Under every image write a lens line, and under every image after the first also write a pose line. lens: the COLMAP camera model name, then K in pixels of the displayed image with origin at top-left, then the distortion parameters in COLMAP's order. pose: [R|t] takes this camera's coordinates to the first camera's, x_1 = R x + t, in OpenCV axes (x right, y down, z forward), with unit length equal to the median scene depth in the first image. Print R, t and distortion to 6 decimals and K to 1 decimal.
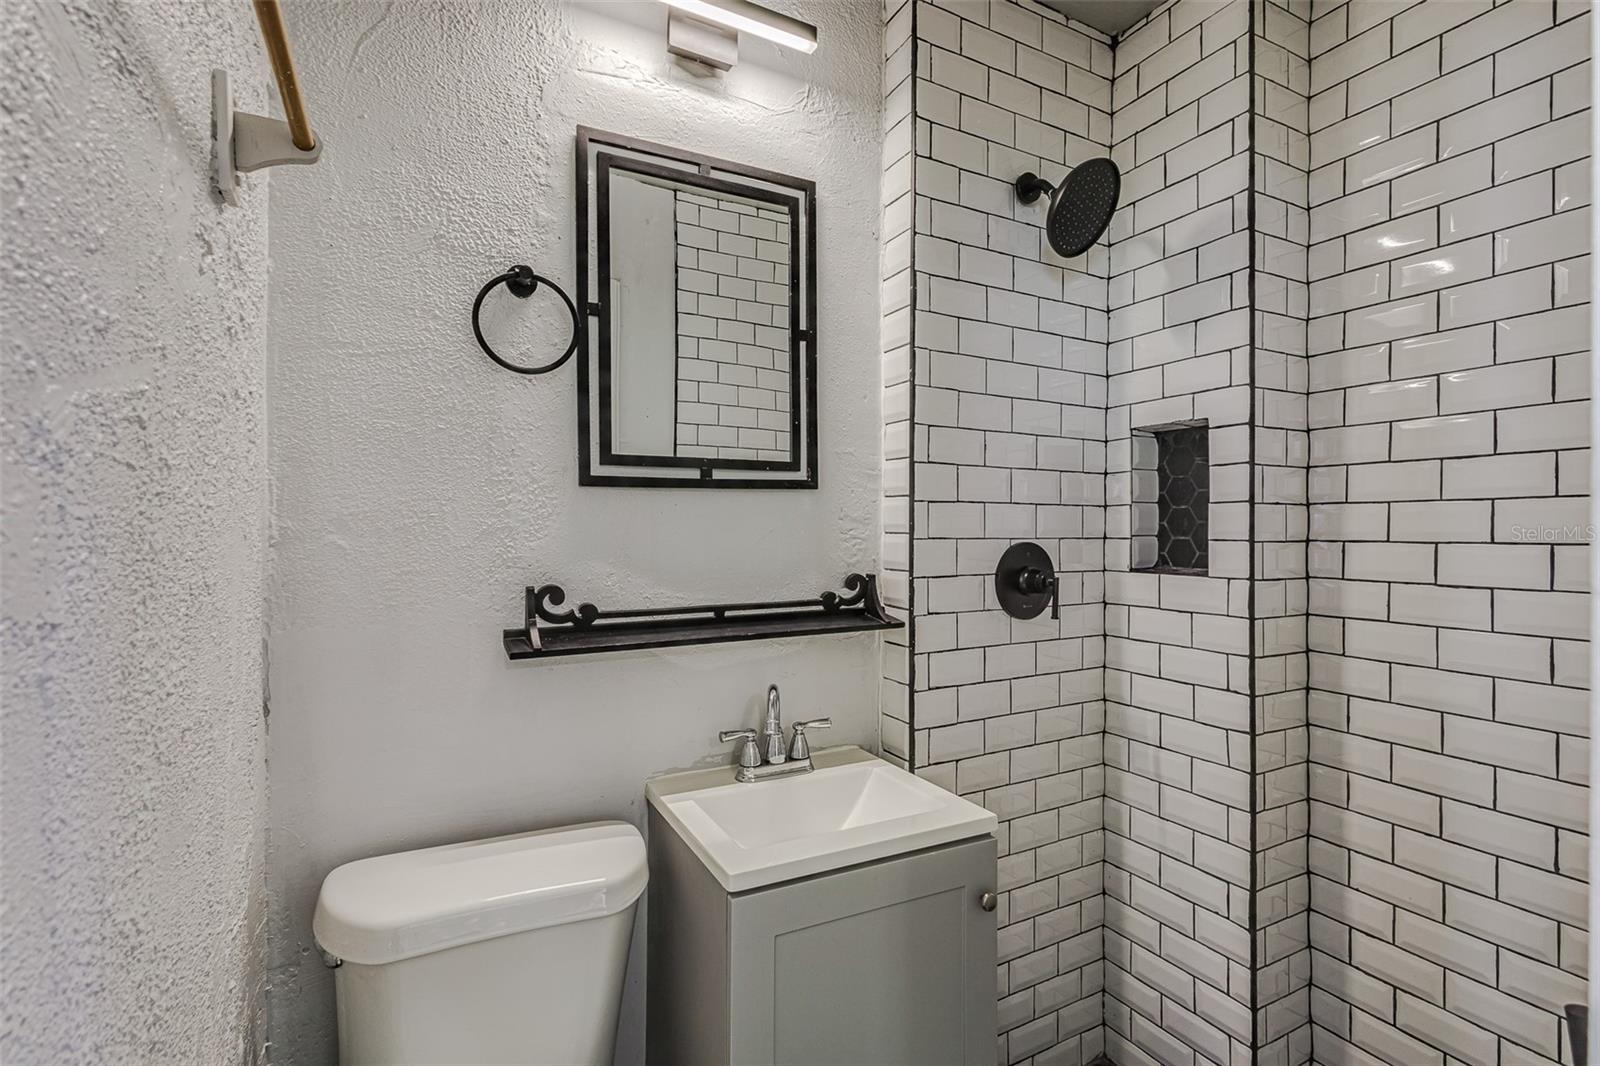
lens RADIAL K [[751.5, 0, 799.0], [0, 751.5, 534.3], [0, 0, 1]] dist [0.016622, -0.003899]
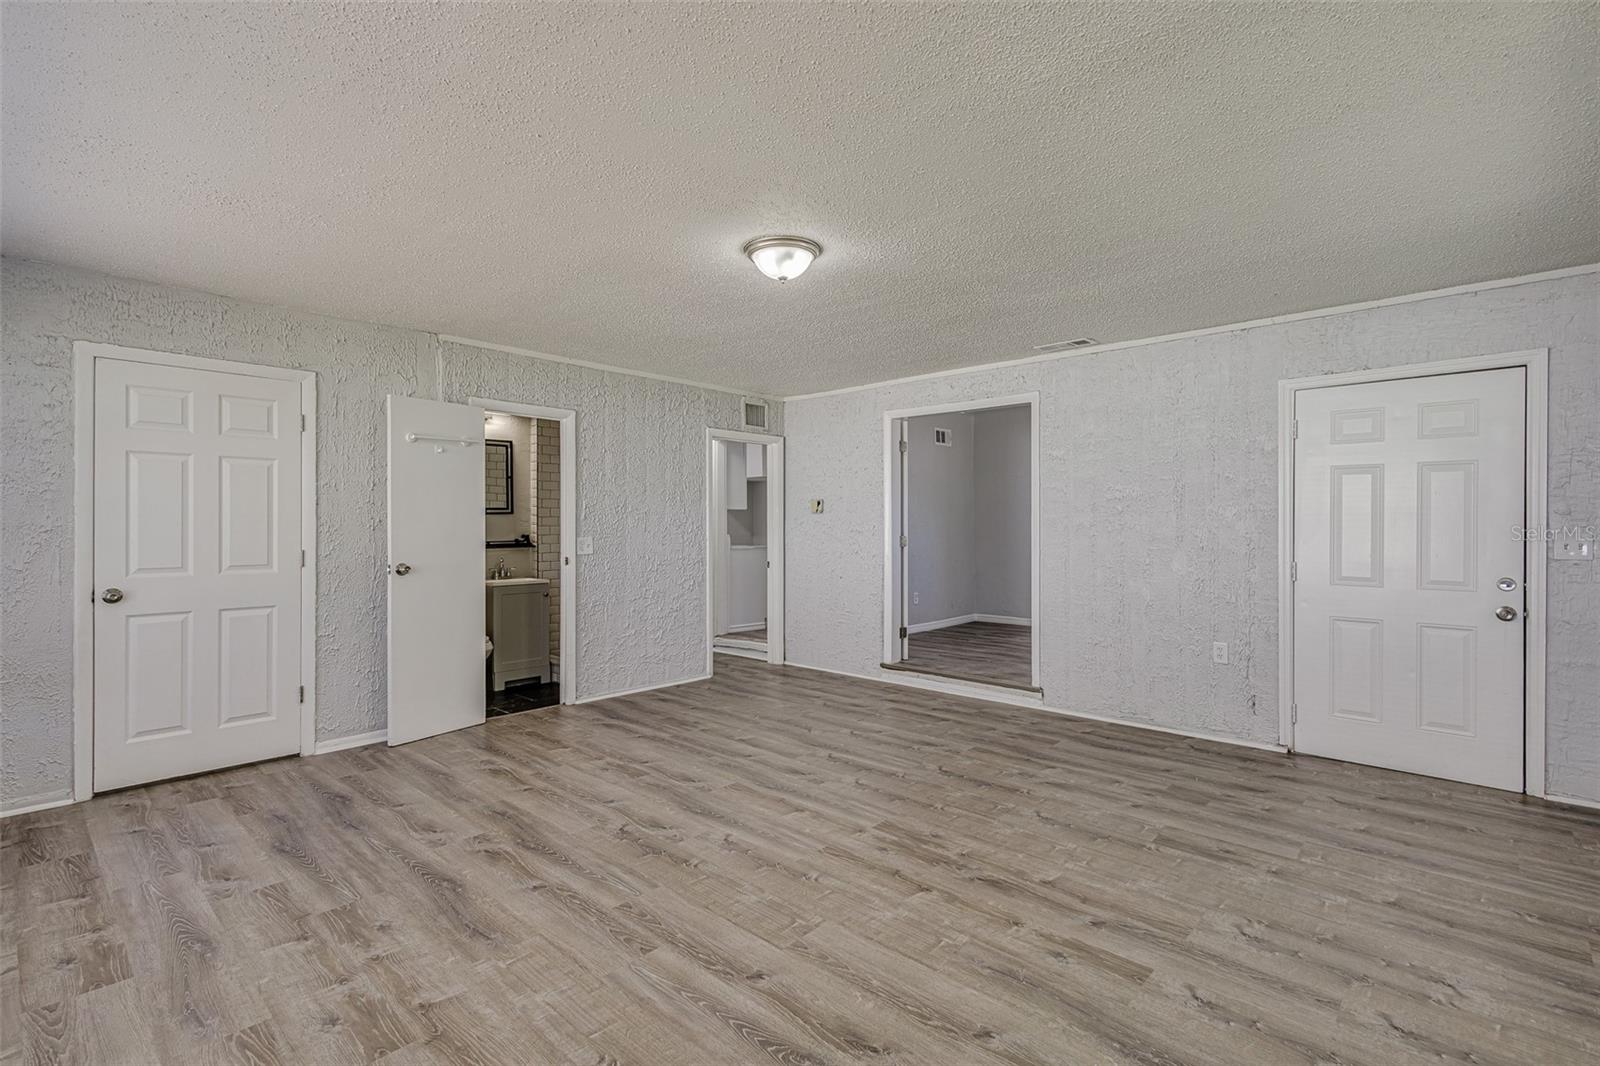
lens RADIAL K [[751.5, 0, 785.5], [0, 751.5, 536.8], [0, 0, 1]] dist [0.016622, -0.003899]
pose [[0.950462, -0.003842, 0.310816, 0.155854], [0.001420, 0.999967, 0.008016, 0.035347], [-0.310837, -0.007178, 0.950436, -3.368382]]
